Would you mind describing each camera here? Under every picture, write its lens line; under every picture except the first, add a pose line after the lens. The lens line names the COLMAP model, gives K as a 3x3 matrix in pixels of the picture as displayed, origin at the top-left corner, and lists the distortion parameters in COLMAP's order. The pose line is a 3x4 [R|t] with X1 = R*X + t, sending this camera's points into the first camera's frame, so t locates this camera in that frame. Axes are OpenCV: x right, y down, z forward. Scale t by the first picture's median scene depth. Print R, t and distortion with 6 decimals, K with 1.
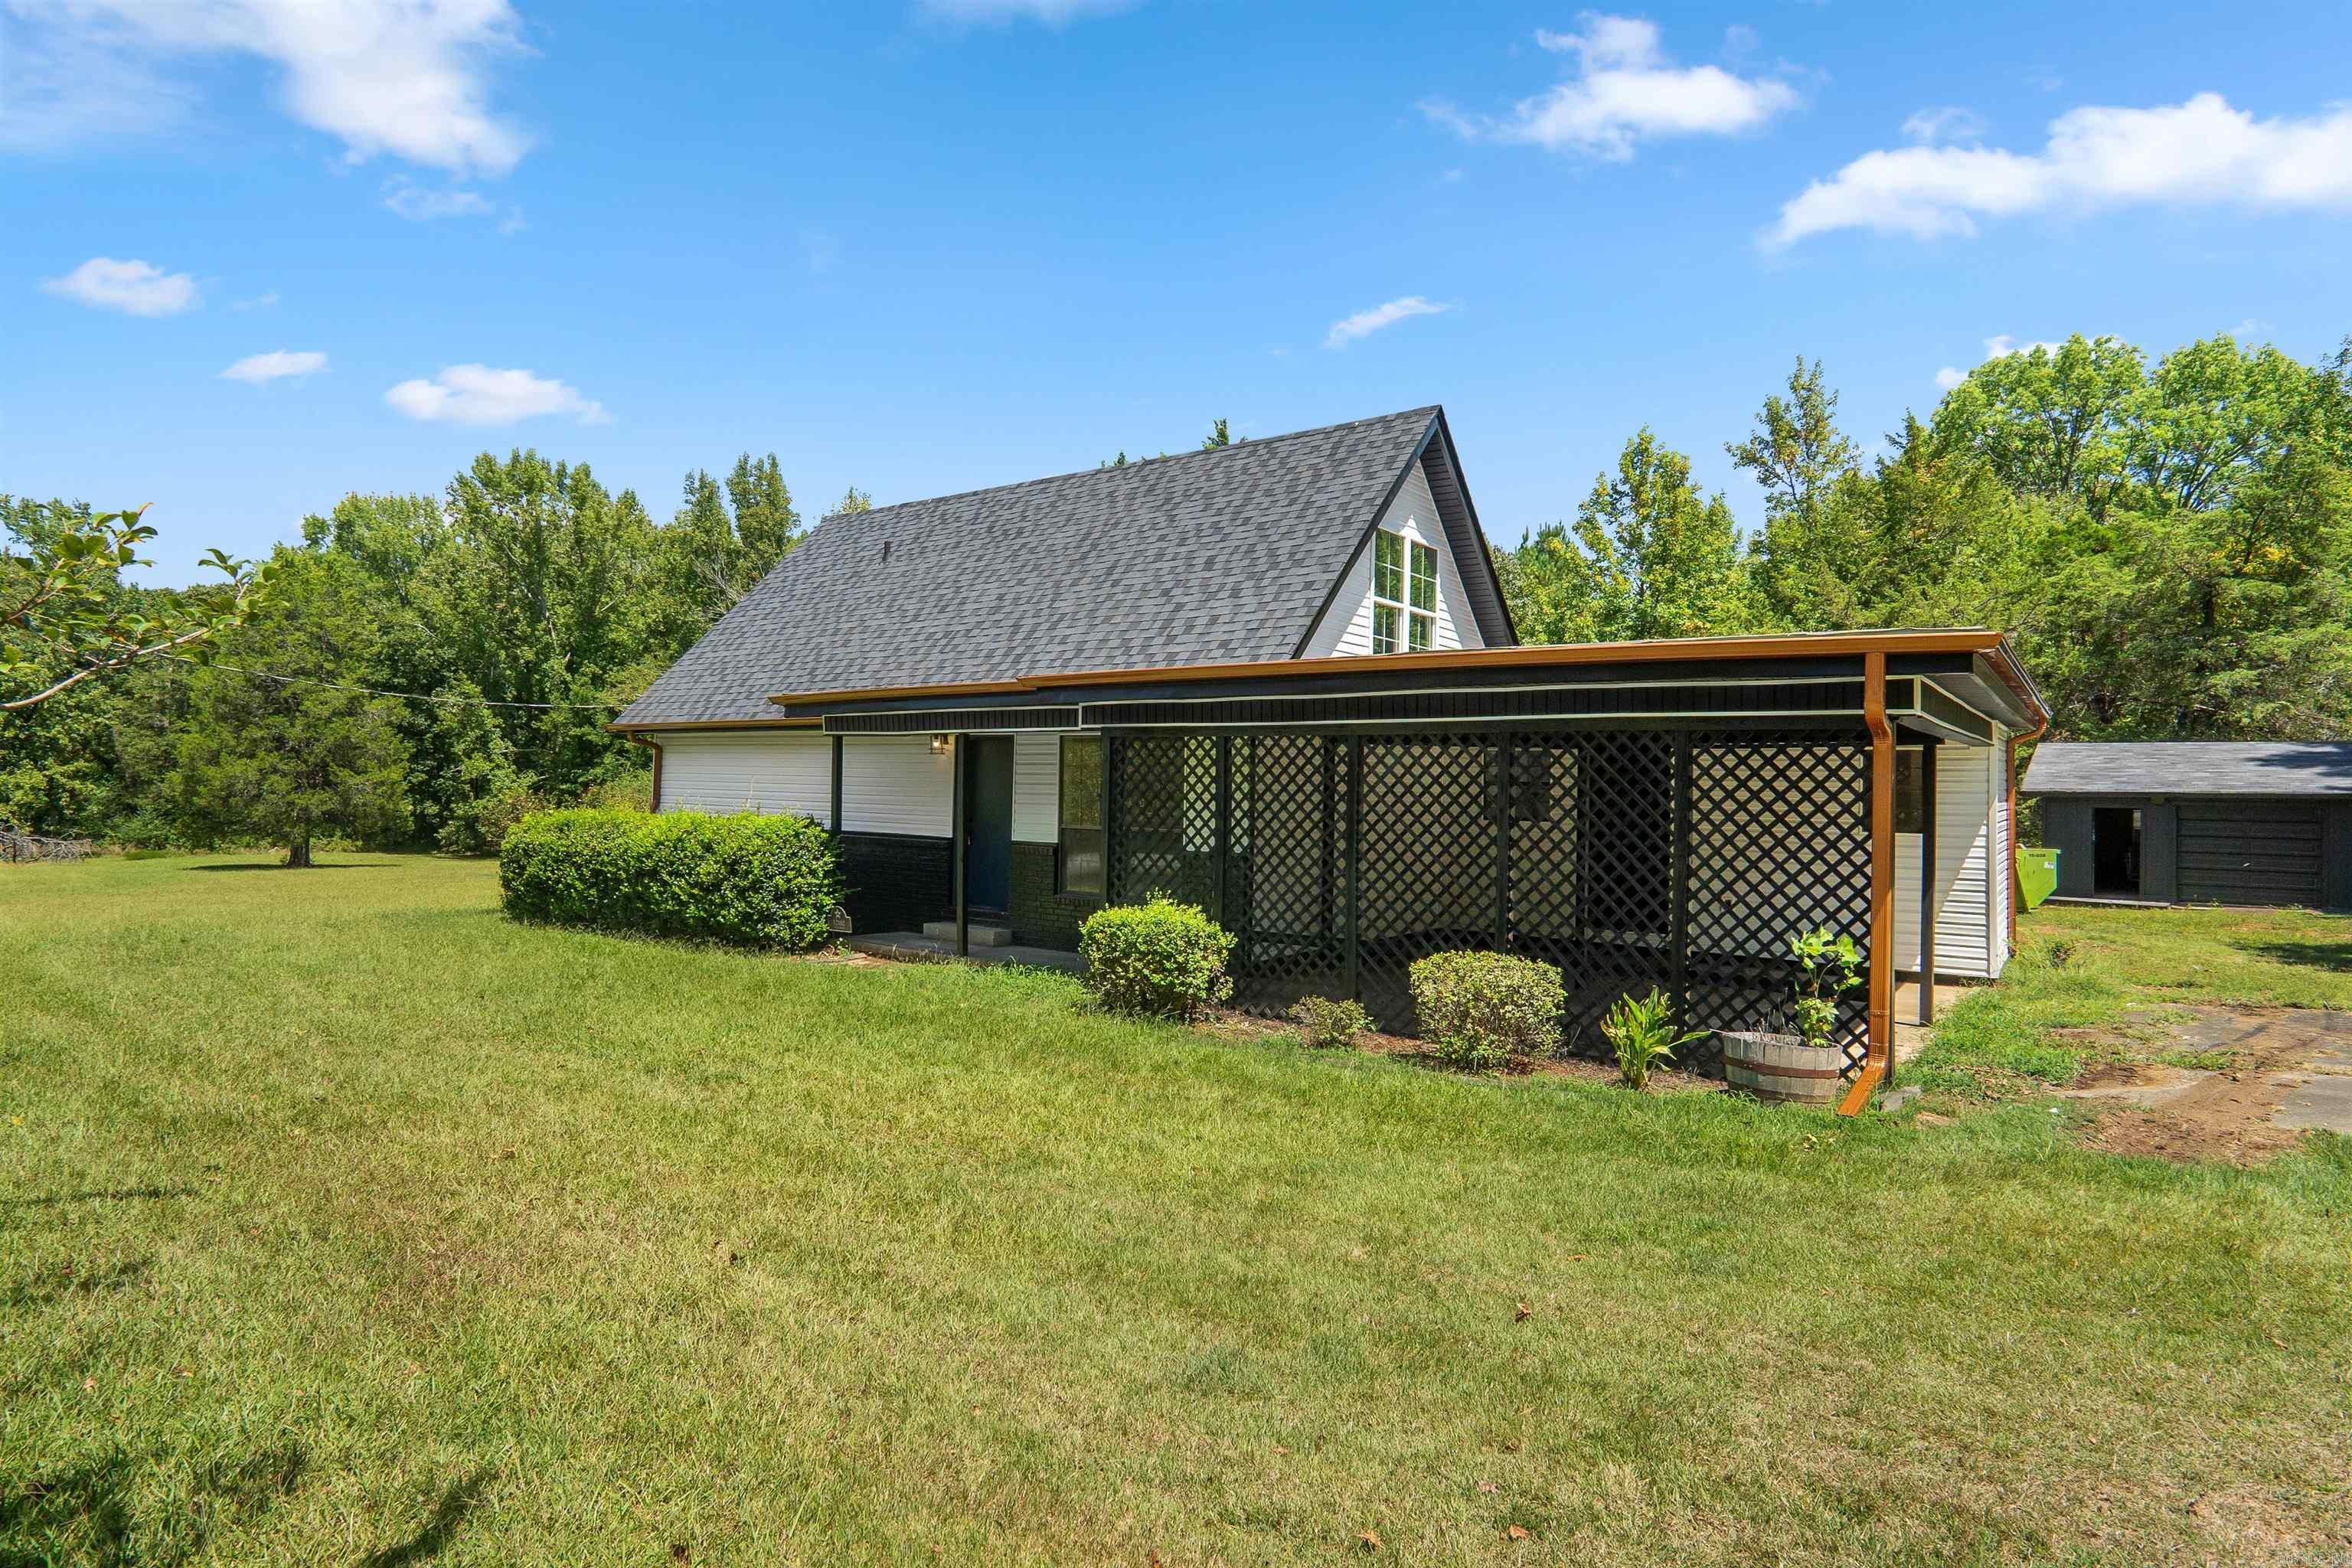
lens RADIAL K [[1256.1, 0, 1177.6], [0, 1256.1, 777.1], [0, 0, 1]] dist [-0.031154, 0.008973]
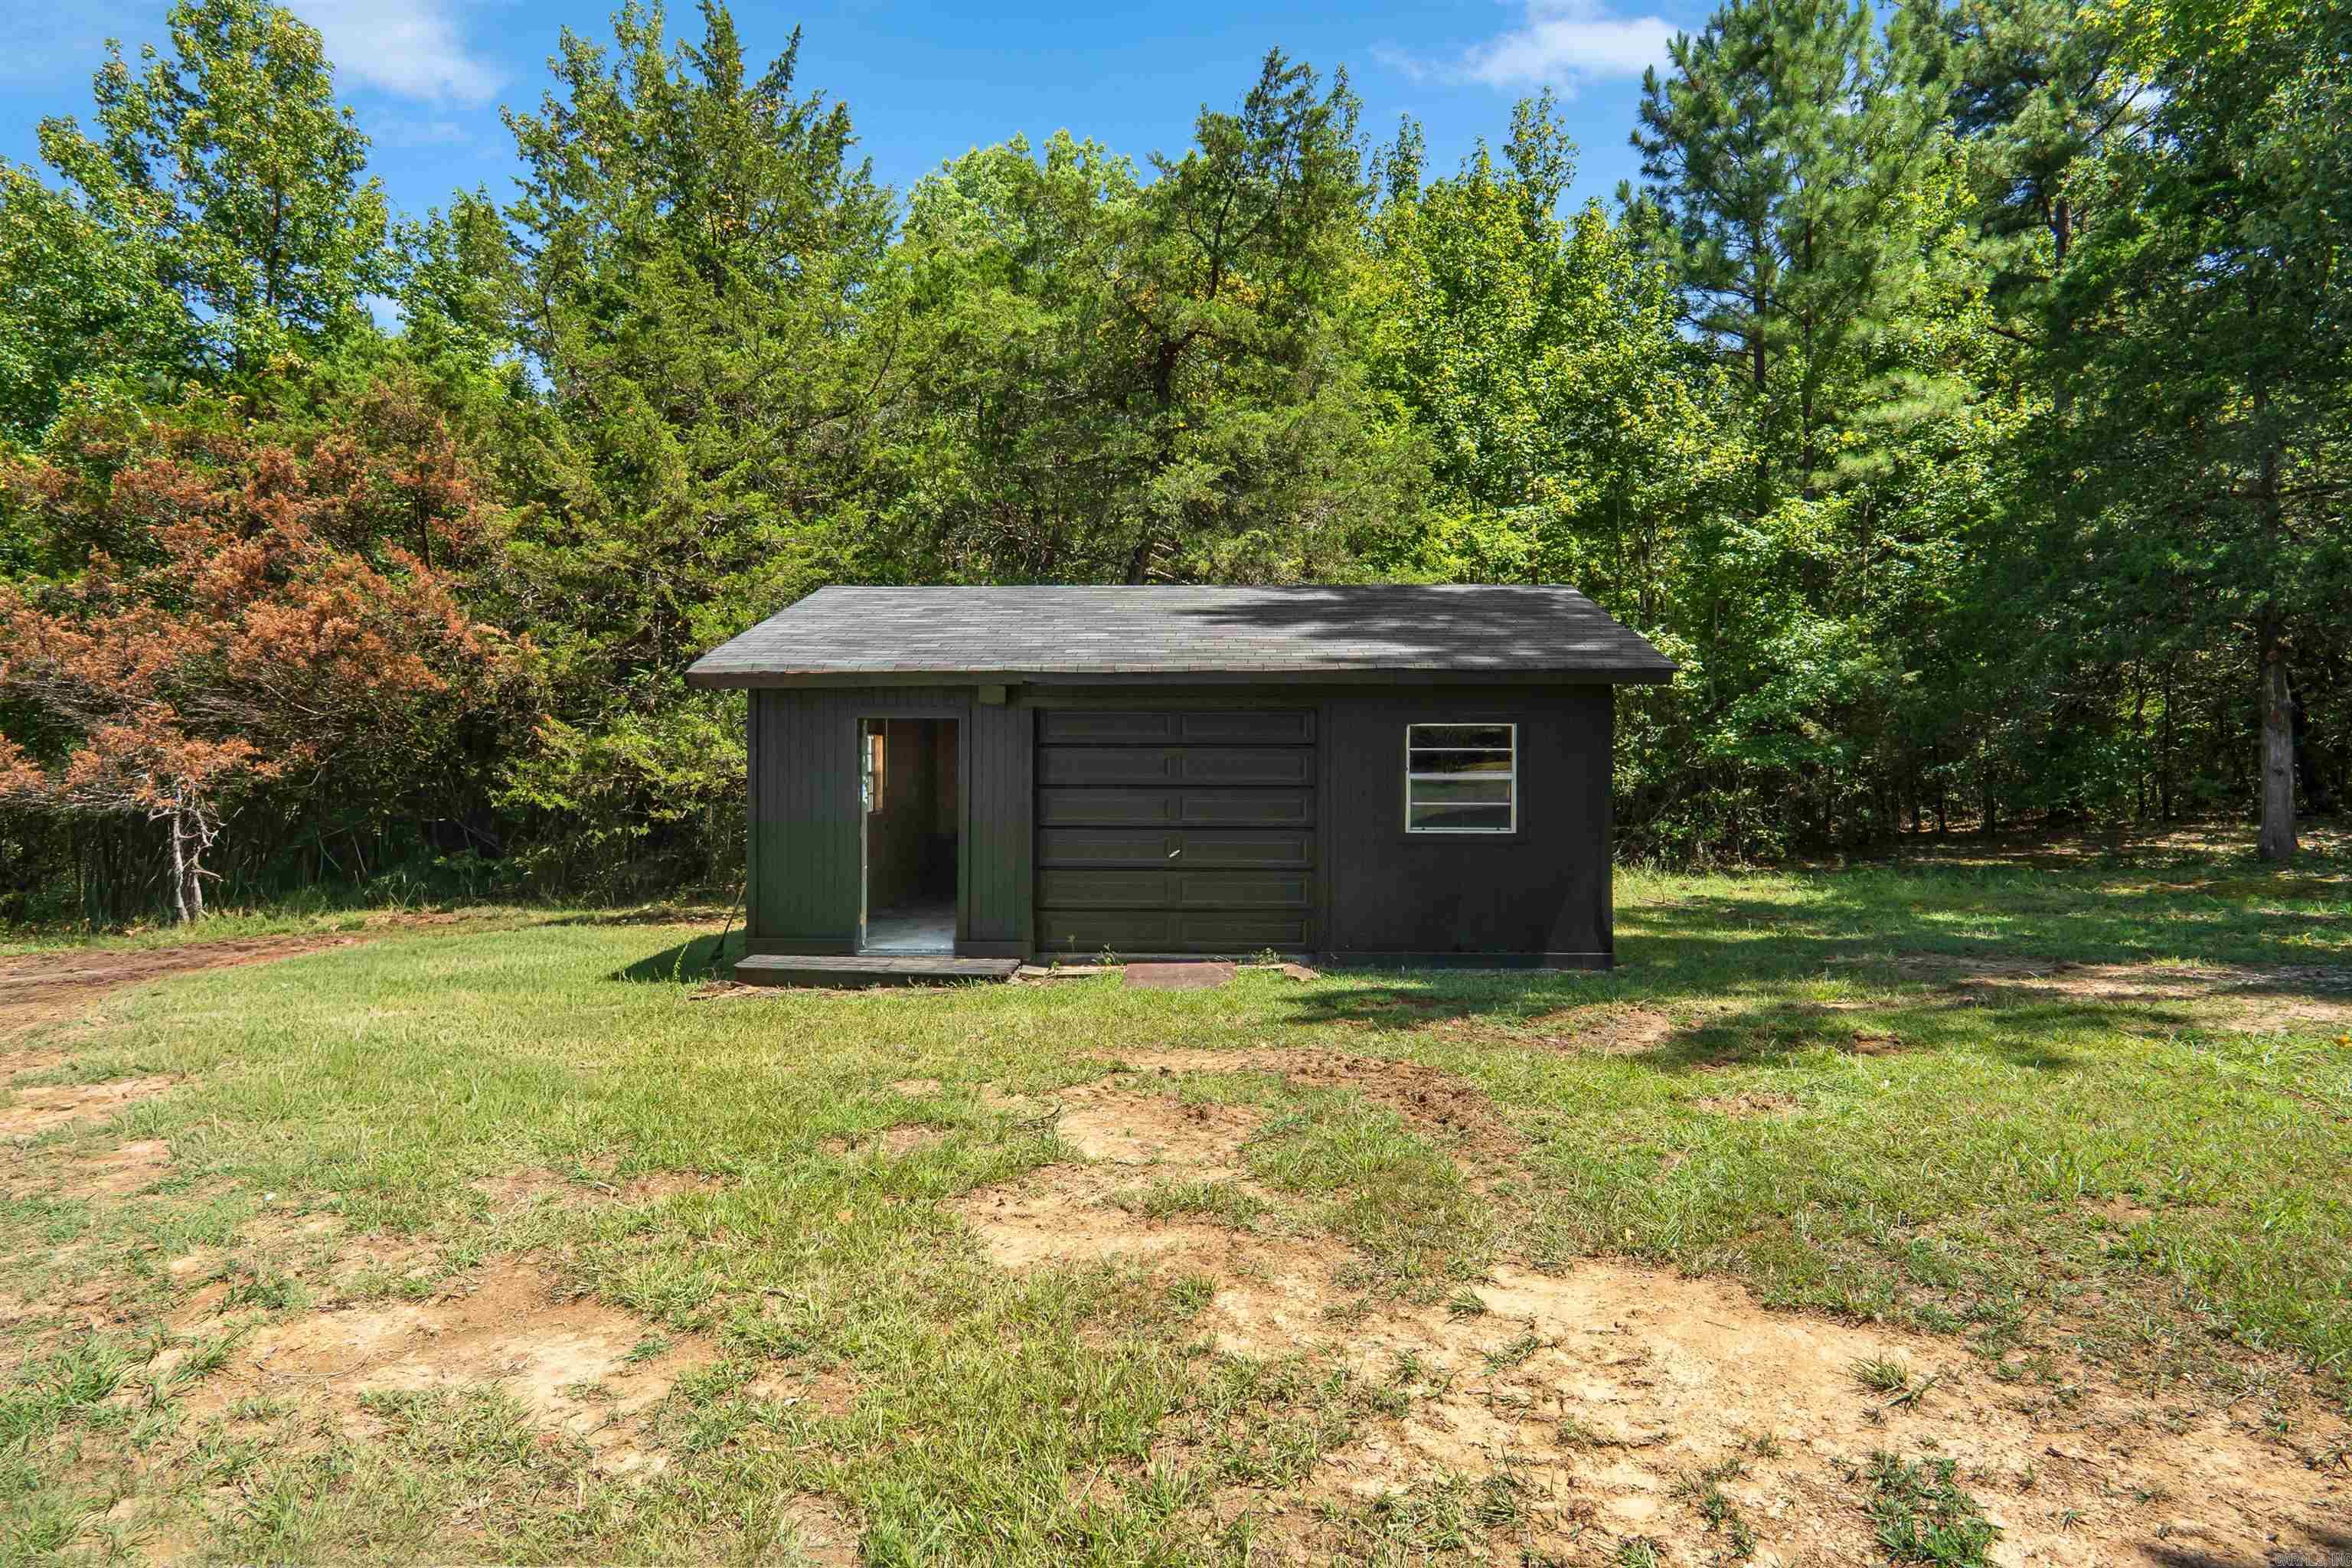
lens RADIAL K [[1256.1, 0, 1177.6], [0, 1256.1, 777.1], [0, 0, 1]] dist [-0.031154, 0.008973]
pose [[0.797896, -0.026772, 0.602201, 0.595313], [0.009676, 0.999453, 0.031612, 0.031880], [-0.602718, -0.019396, 0.797719, 0.644645]]
